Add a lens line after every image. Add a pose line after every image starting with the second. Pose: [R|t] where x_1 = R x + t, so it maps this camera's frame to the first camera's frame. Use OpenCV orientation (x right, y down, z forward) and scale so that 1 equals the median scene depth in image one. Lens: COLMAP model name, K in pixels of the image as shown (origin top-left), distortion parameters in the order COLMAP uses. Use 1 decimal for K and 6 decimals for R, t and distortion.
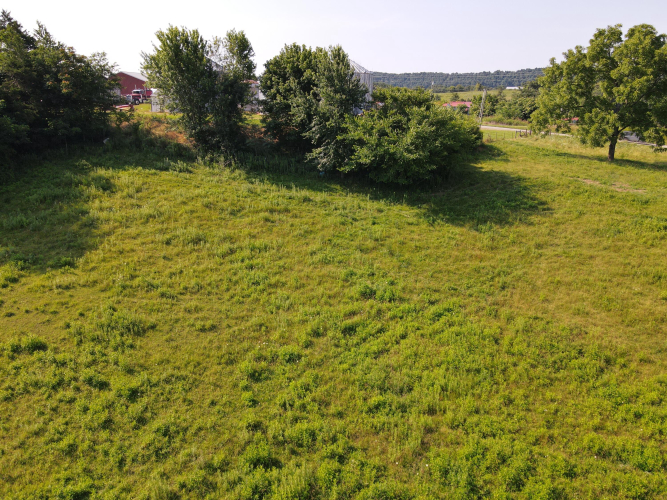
lens RADIAL K [[481.0, 0, 335.3], [0, 481.0, 246.8], [0, 0, 1]] dist [0.018713, -0.014943]
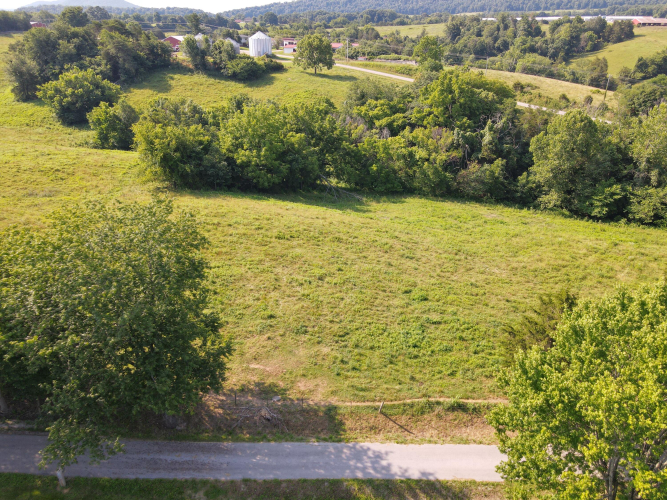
lens RADIAL K [[481.0, 0, 332.5], [0, 481.0, 248.6], [0, 0, 1]] dist [0.018713, -0.014943]
pose [[0.996436, 0.036583, -0.076008, 1.243454], [-0.025036, 0.988721, 0.147661, 0.660376], [0.080553, -0.145232, 0.986113, -3.122005]]
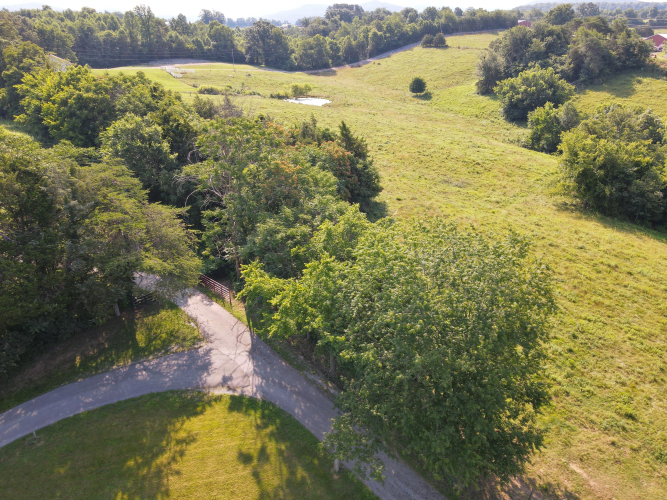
lens RADIAL K [[481.0, 0, 331.8], [0, 481.0, 245.3], [0, 0, 1]] dist [0.018713, -0.014943]
pose [[0.585496, 0.327906, -0.741398, 1.242353], [-0.214391, 0.944614, 0.248477, 0.612865], [0.781812, 0.013467, 0.623368, -2.989370]]
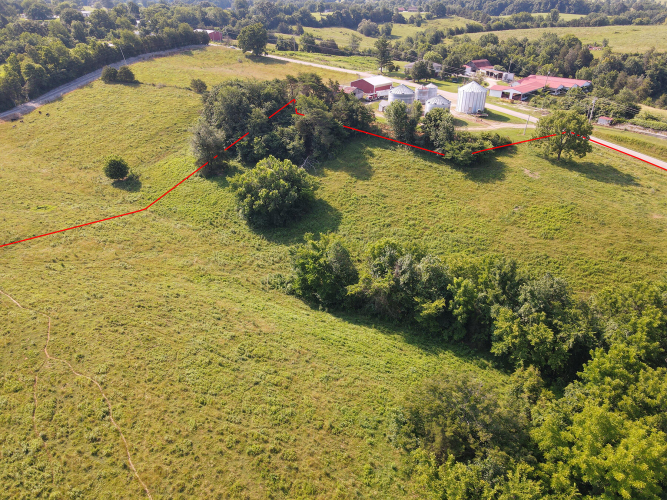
lens RADIAL K [[481.0, 0, 332.1], [0, 481.0, 249.4], [0, 0, 1]] dist [0.018713, -0.014943]
pose [[0.936221, 0.173835, -0.305405, 0.397947], [-0.110596, 0.970670, 0.213465, -0.169113], [0.333556, -0.166074, 0.927987, -2.260966]]
